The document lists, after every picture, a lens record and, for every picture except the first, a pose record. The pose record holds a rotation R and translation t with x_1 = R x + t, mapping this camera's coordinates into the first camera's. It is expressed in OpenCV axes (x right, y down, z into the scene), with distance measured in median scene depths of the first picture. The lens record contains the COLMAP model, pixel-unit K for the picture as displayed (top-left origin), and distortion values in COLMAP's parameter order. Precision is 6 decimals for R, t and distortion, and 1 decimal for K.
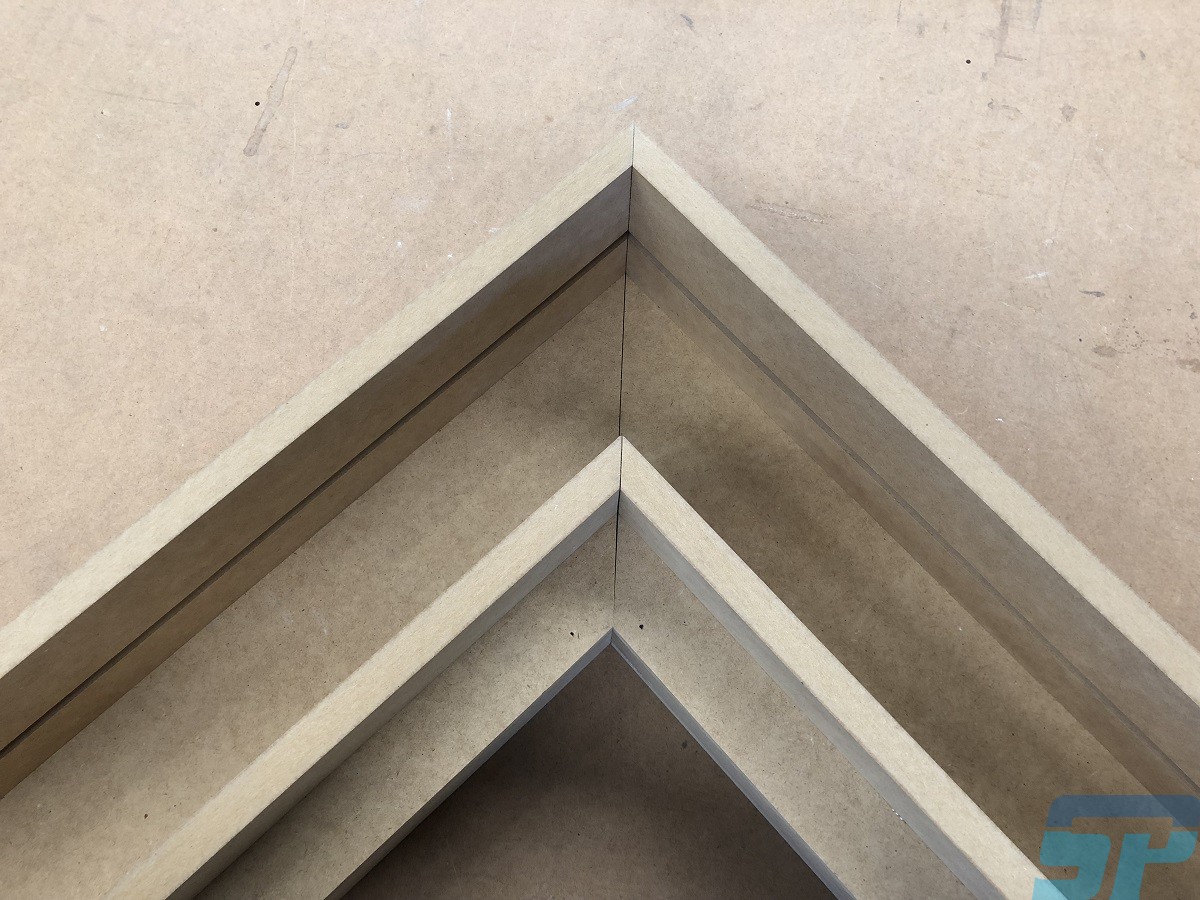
lens RADIAL K [[992.5, 0, 602.1], [0, 992.5, 429.6], [0, 0, 1]] dist [-0.003050, 0.053886]
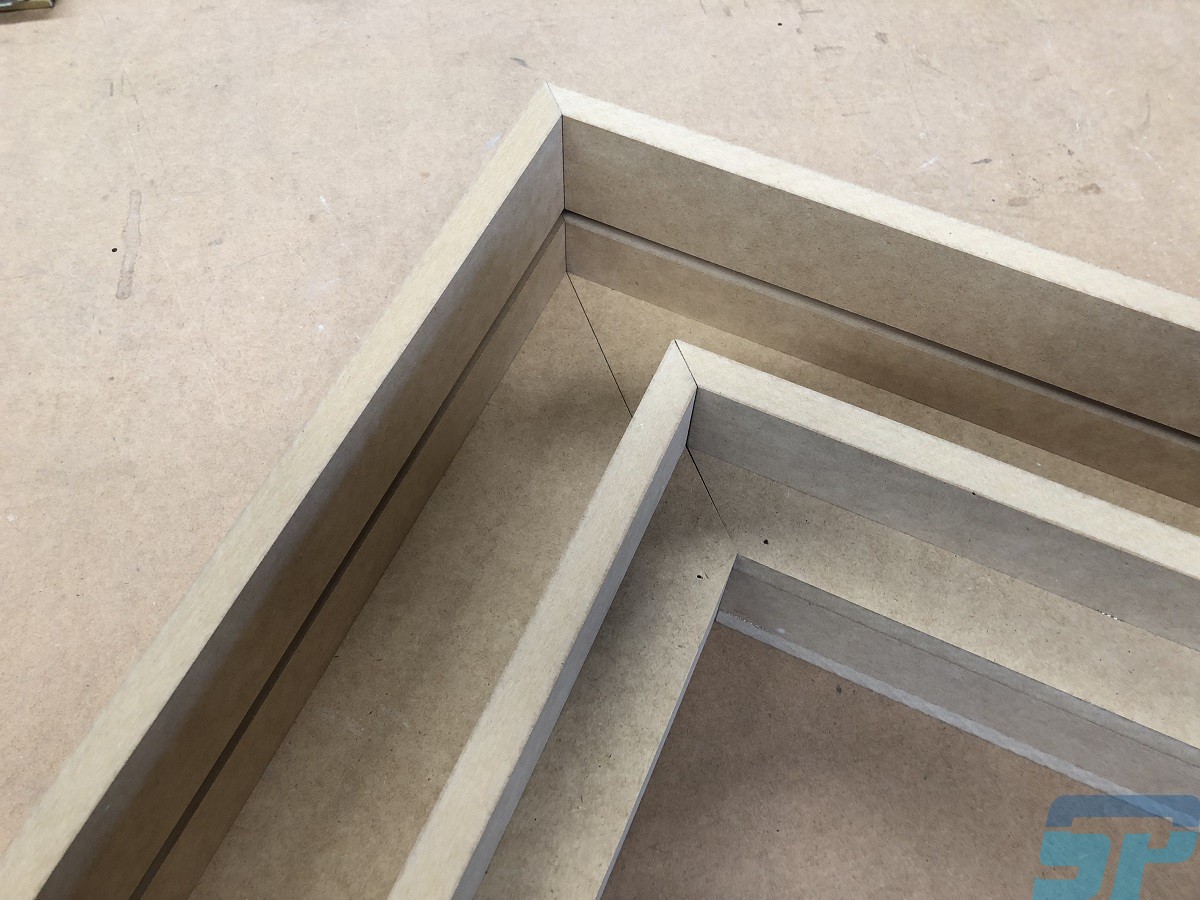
lens RADIAL K [[992.5, 0, 602.1], [0, 992.5, 429.6], [0, 0, 1]] dist [-0.003050, 0.053886]
pose [[0.921145, -0.332158, 0.202888, -0.186052], [0.367808, 0.913365, -0.174590, 0.159209], [-0.127319, 0.235446, 0.963512, 0.104231]]
